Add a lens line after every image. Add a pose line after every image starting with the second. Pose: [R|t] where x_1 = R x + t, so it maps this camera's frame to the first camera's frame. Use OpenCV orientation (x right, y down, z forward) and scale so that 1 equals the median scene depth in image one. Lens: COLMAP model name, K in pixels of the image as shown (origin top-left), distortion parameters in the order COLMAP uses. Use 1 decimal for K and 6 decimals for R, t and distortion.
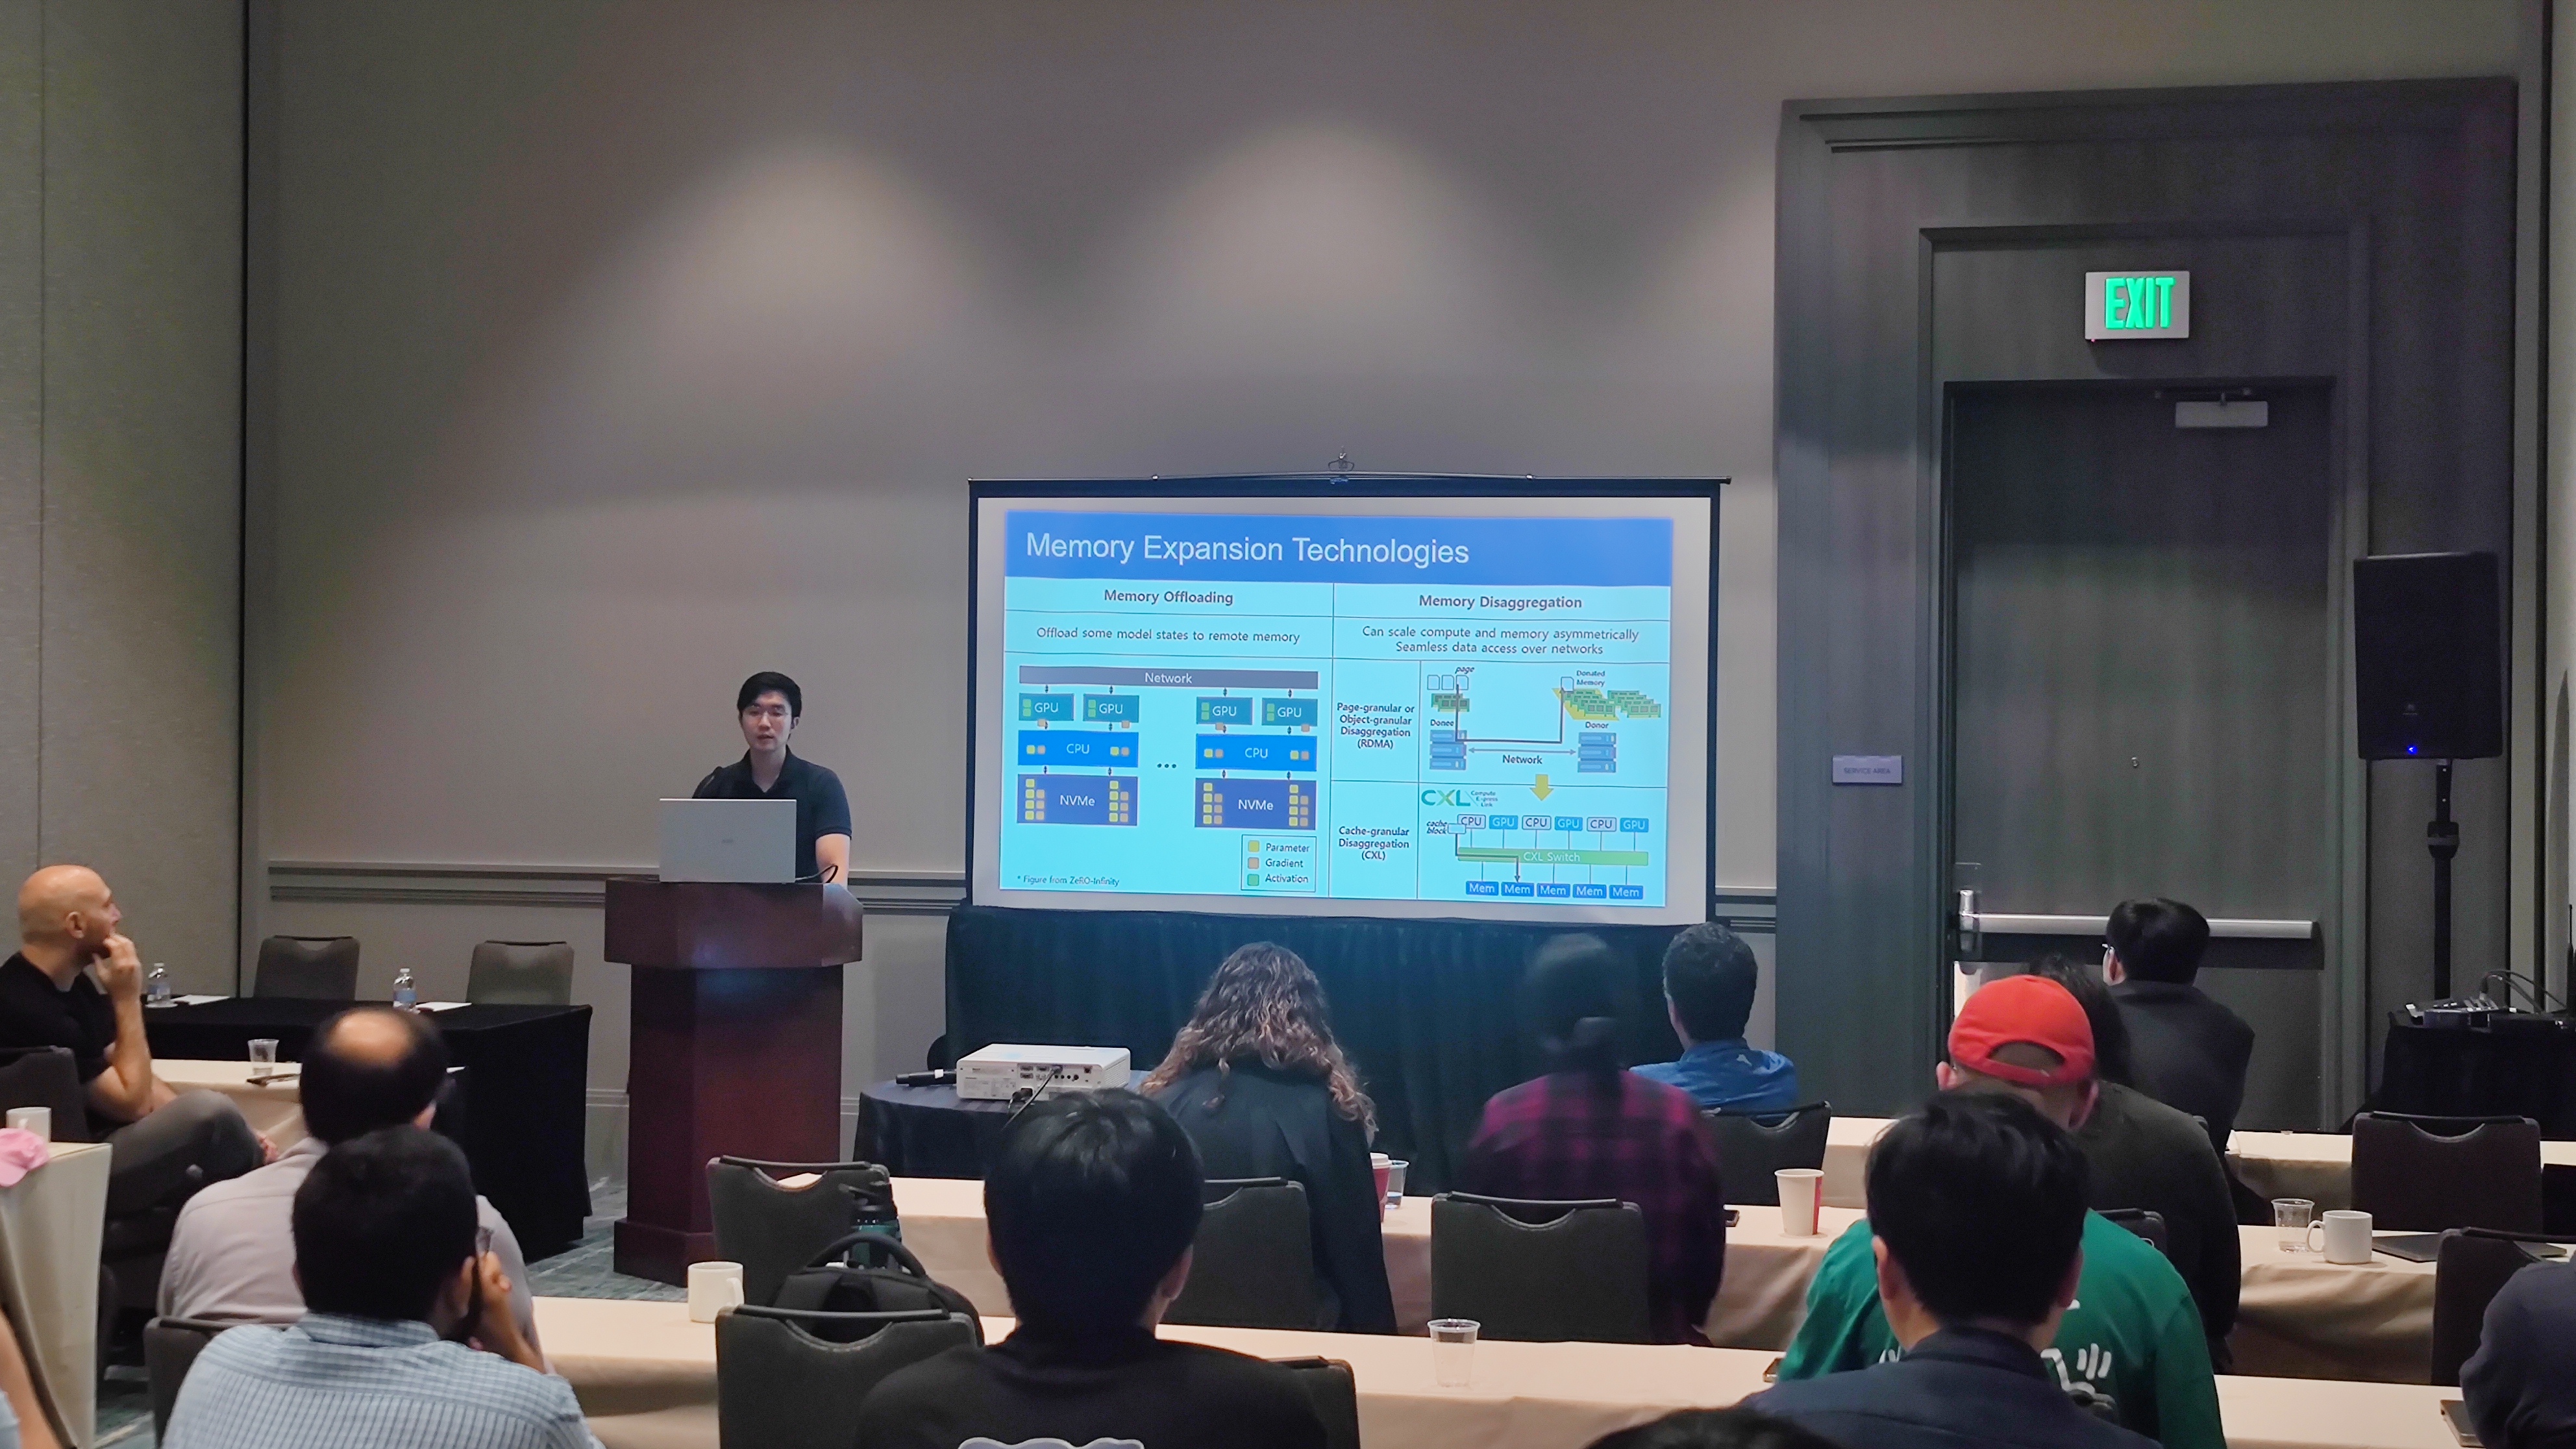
lens RADIAL K [[3522.0, 0, 1289.6], [0, 3522.0, 707.2], [0, 0, 1]] dist [0.015565, 0.000000]
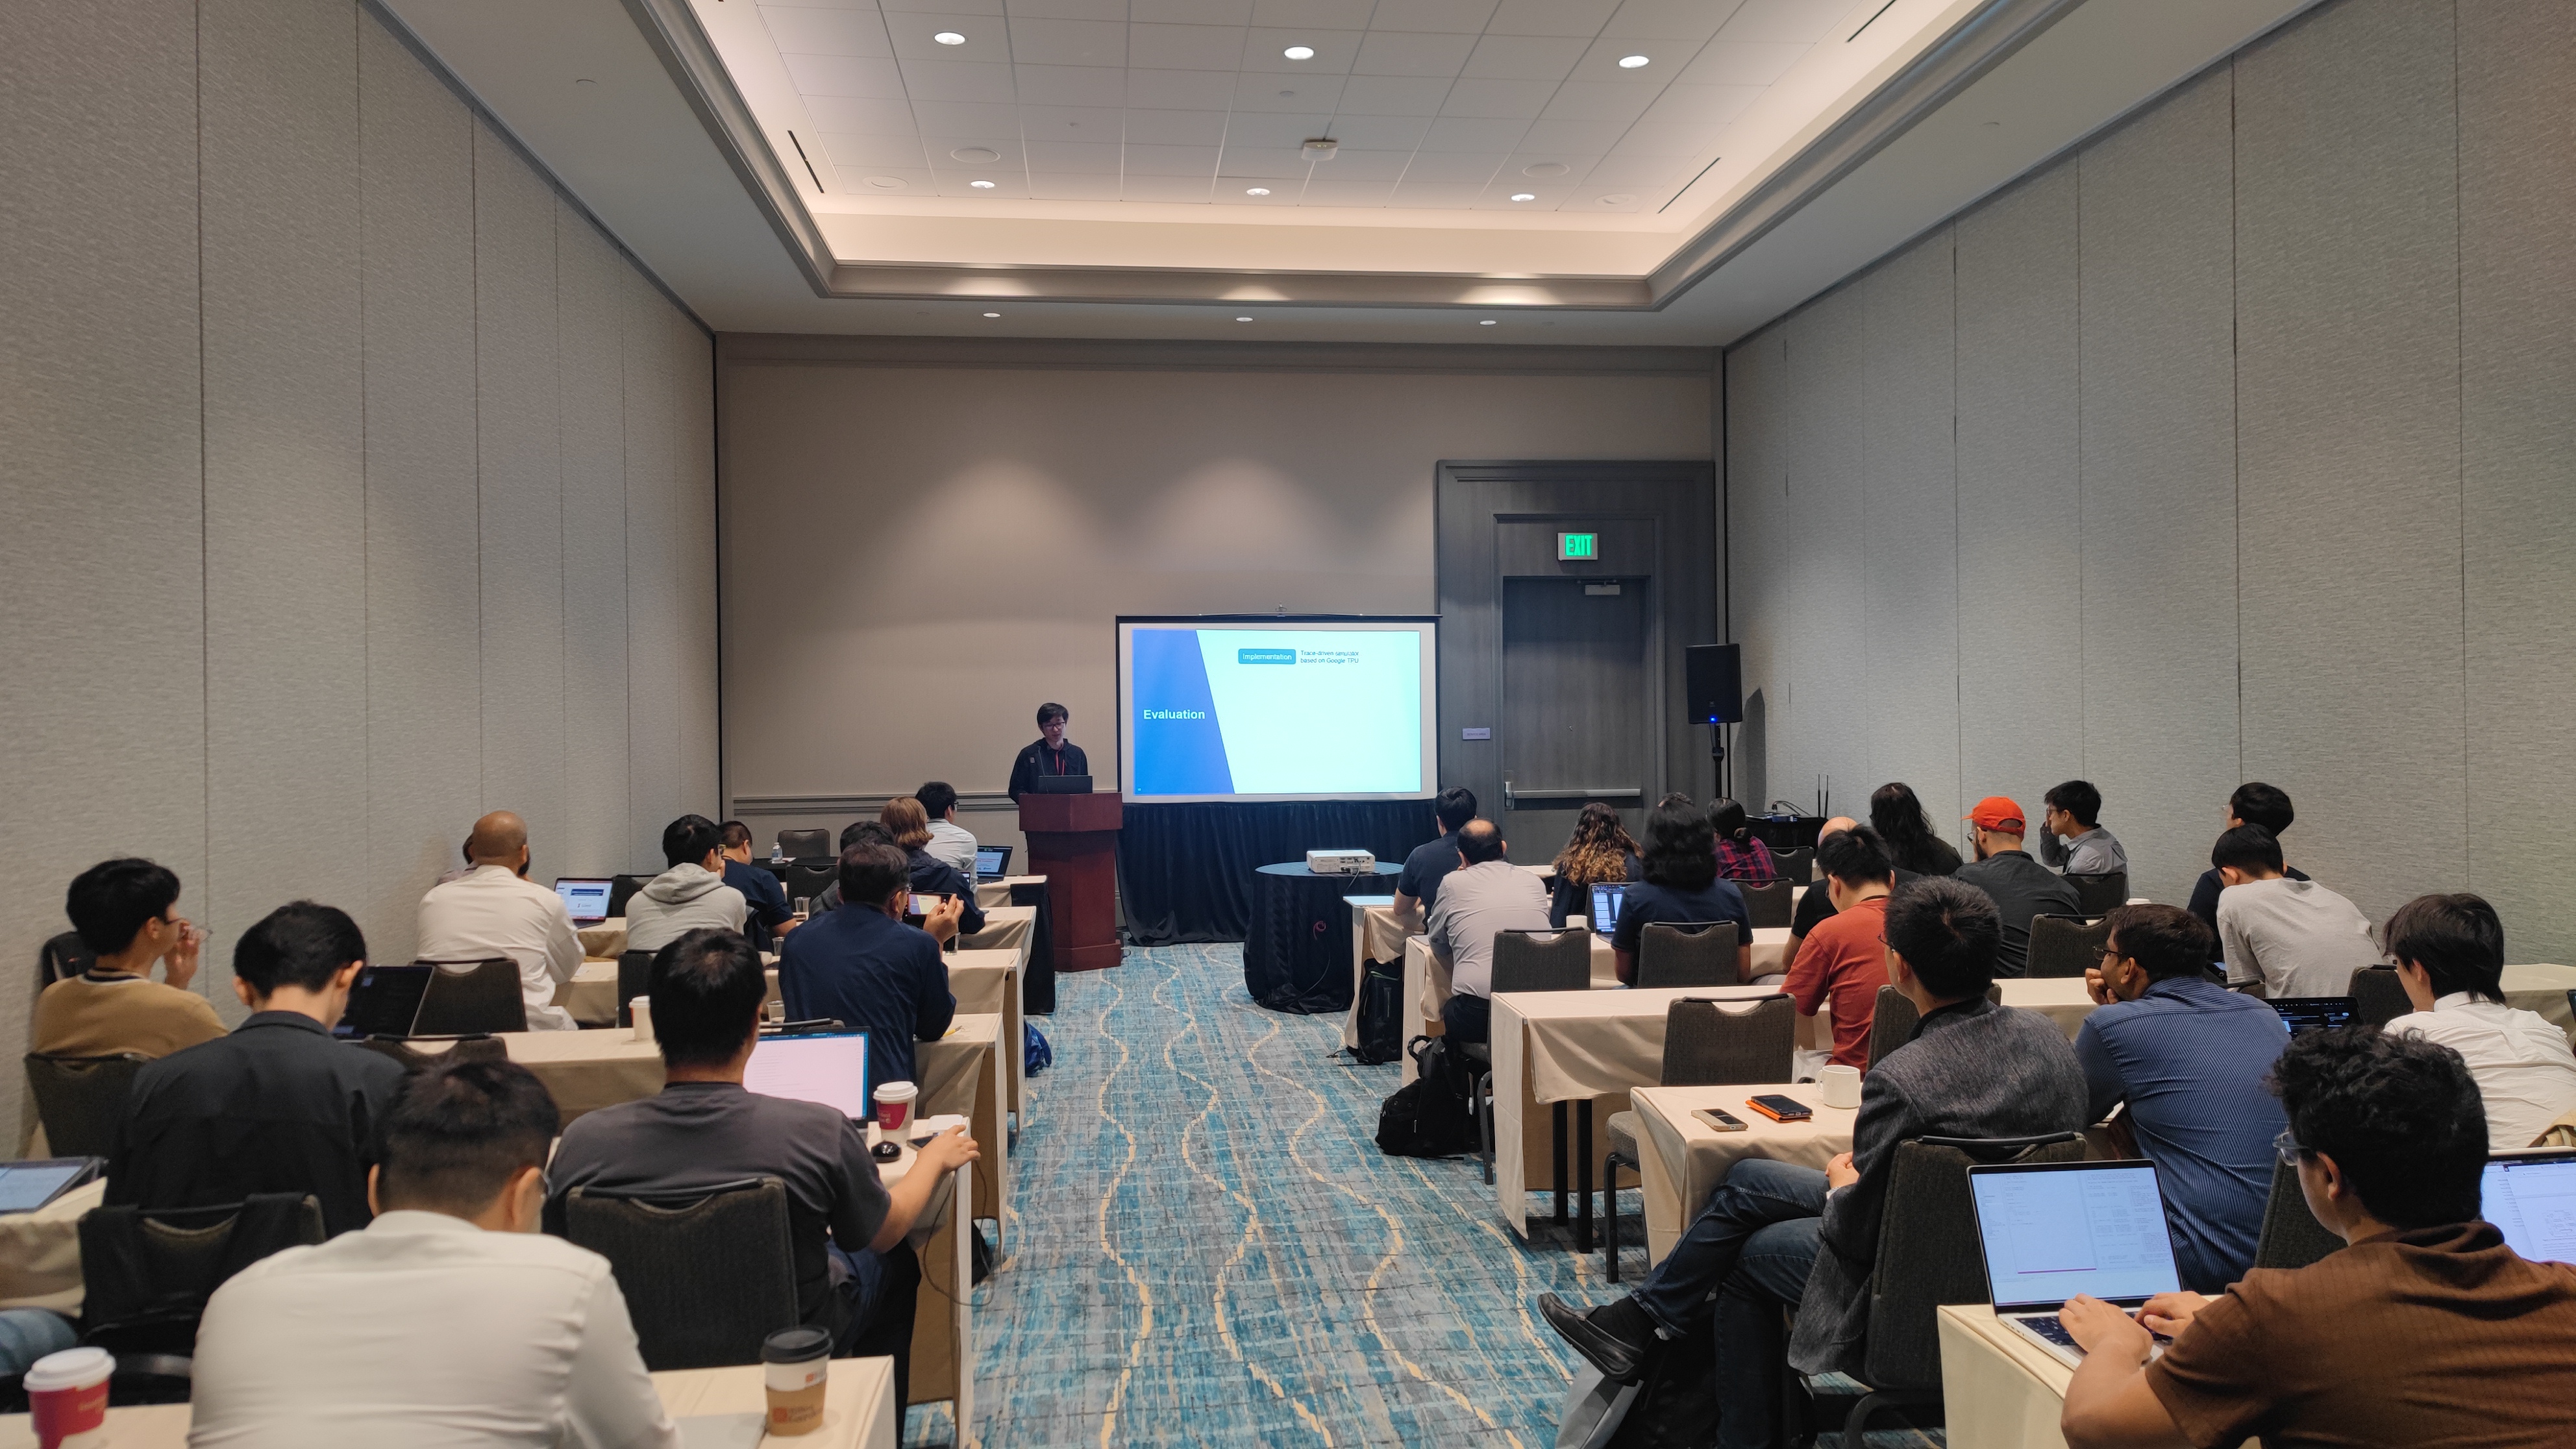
lens RADIAL K [[1671.7, 0, 1274.0], [0, 1671.7, 716.3], [0, 0, 1]] dist [0.003578, -0.015193]
pose [[0.943035, -0.019427, 0.332127, -0.358430], [0.019934, 0.999800, 0.001882, 0.000748], [-0.332097, 0.004846, 0.943233, -0.053701]]
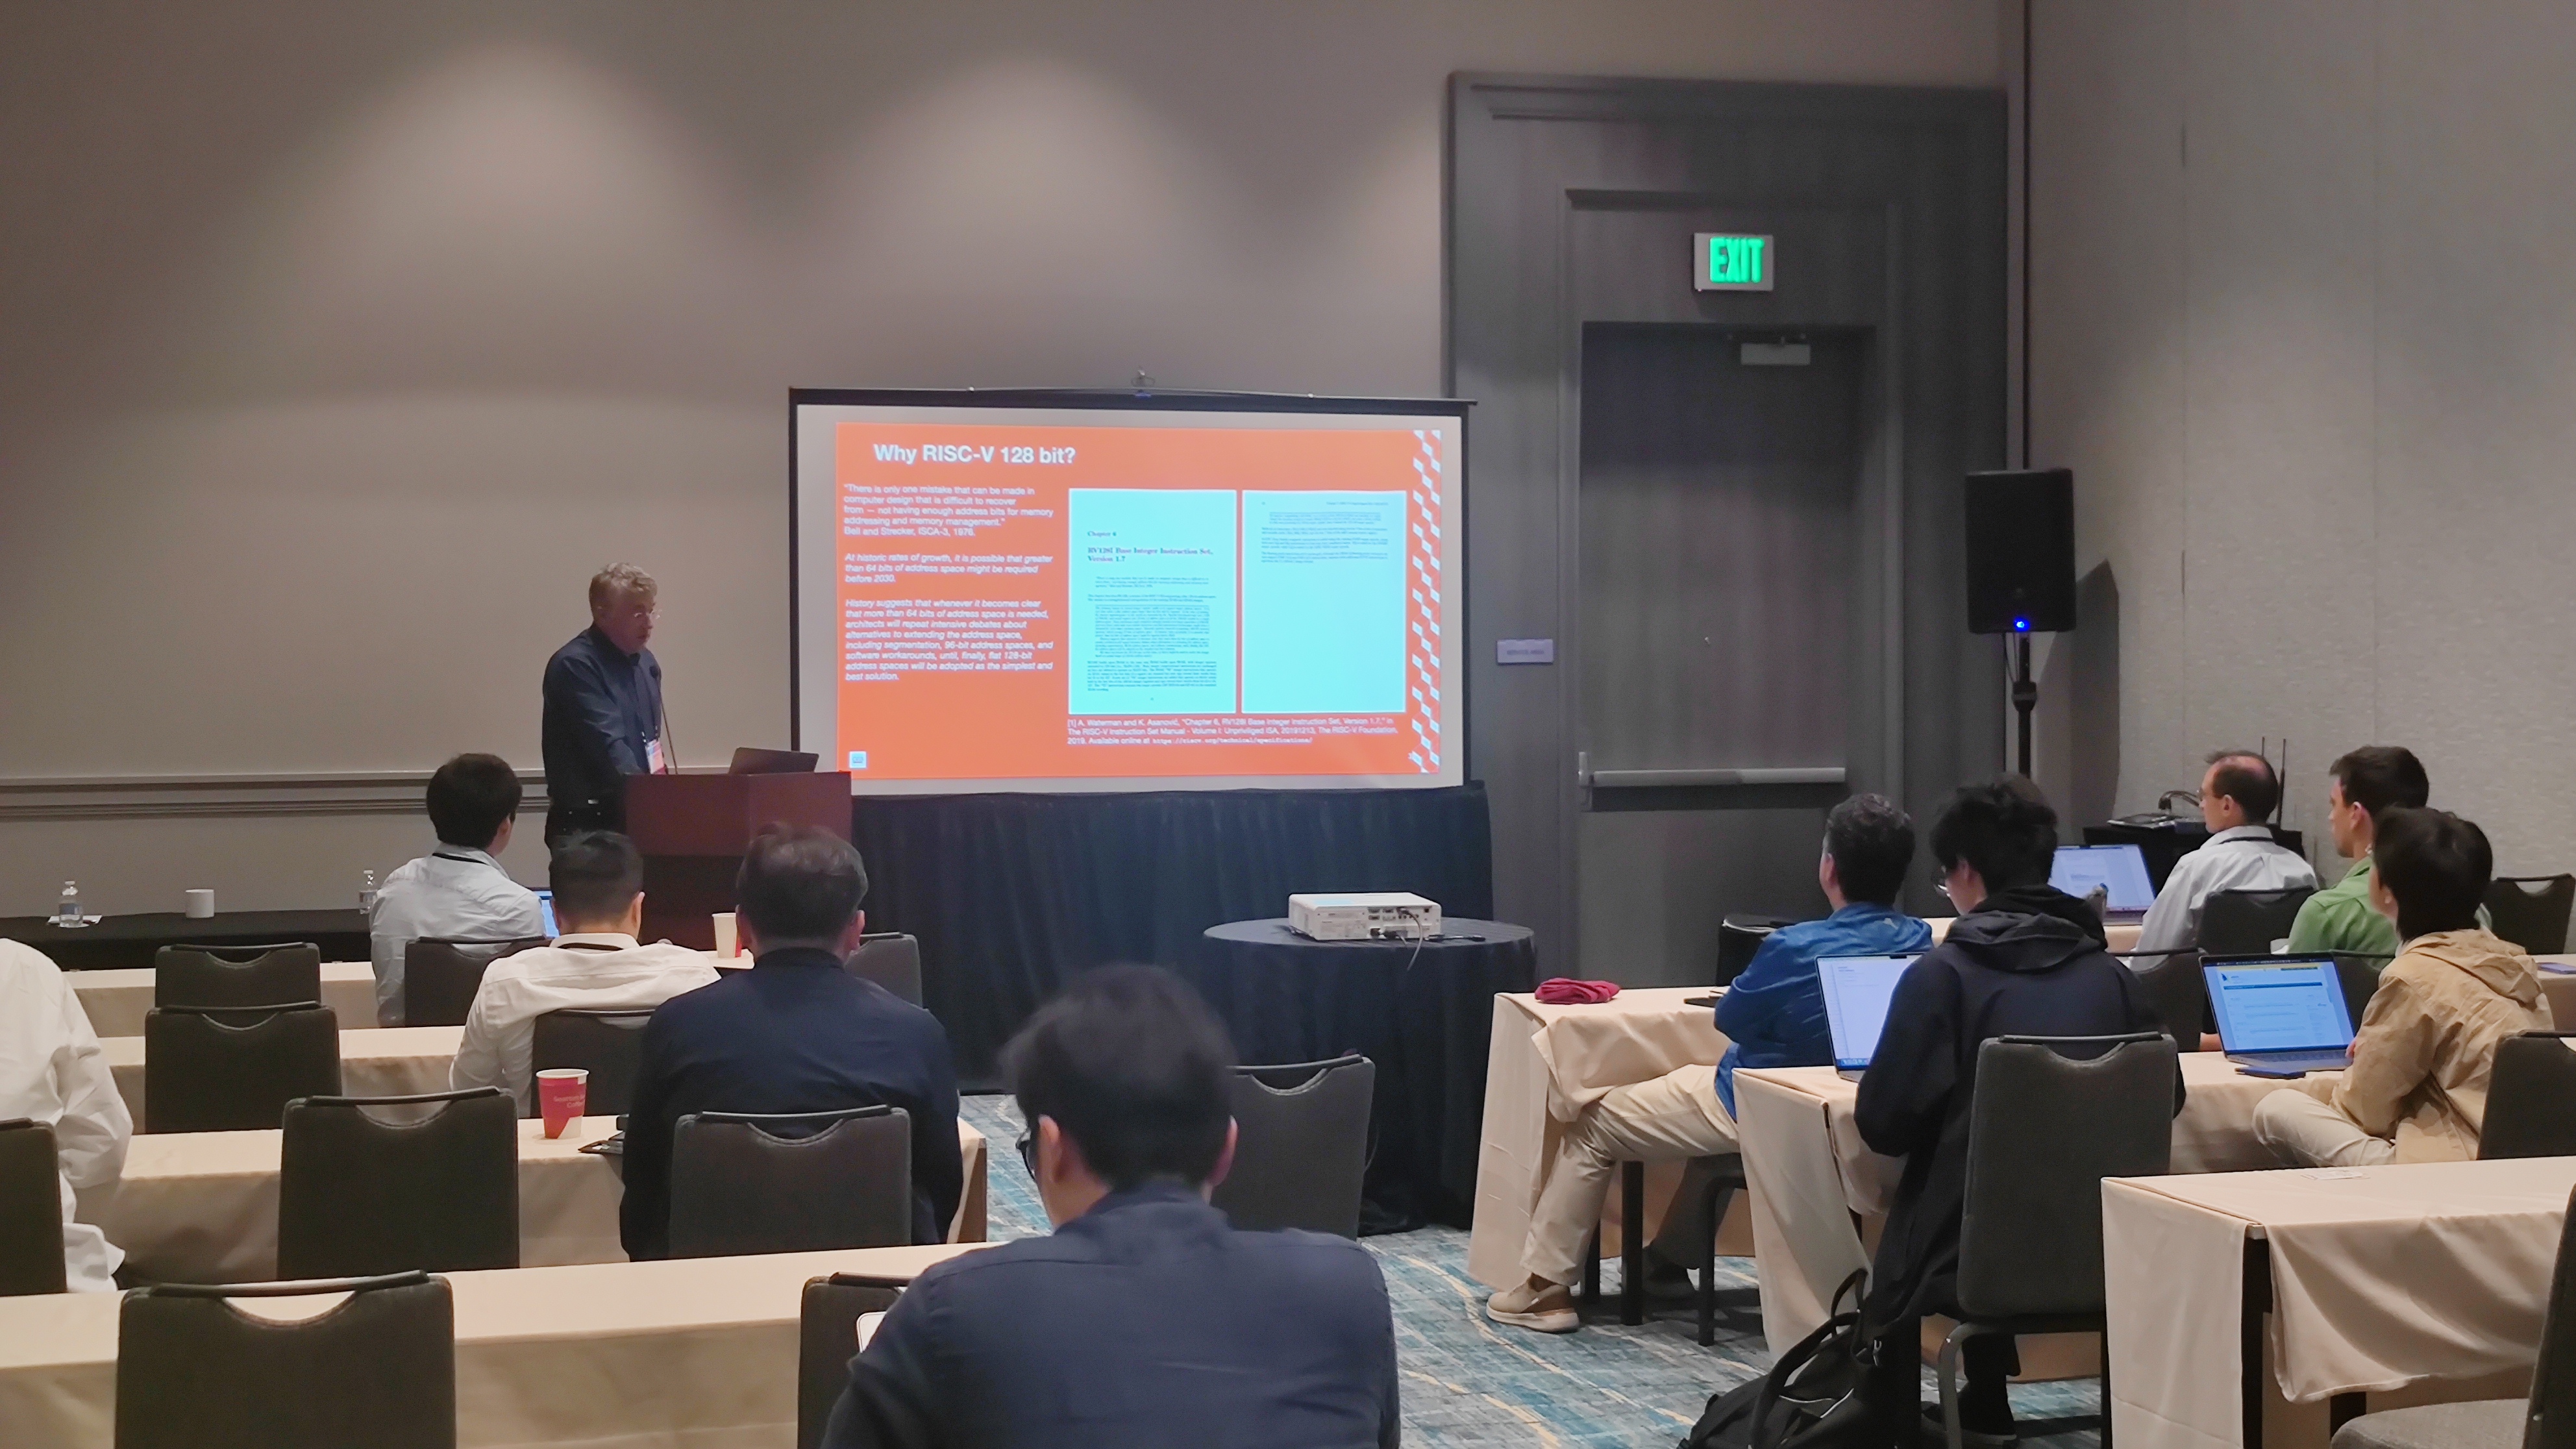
lens RADIAL K [[3522.0, 0, 1265.7], [0, 3522.0, 729.5], [0, 0, 1]] dist [0.015565, 0.000000]
pose [[0.883245, -0.026167, 0.468182, -0.464337], [0.011465, 0.999348, 0.034225, 0.002774], [-0.468773, -0.024861, 0.882969, 0.004874]]
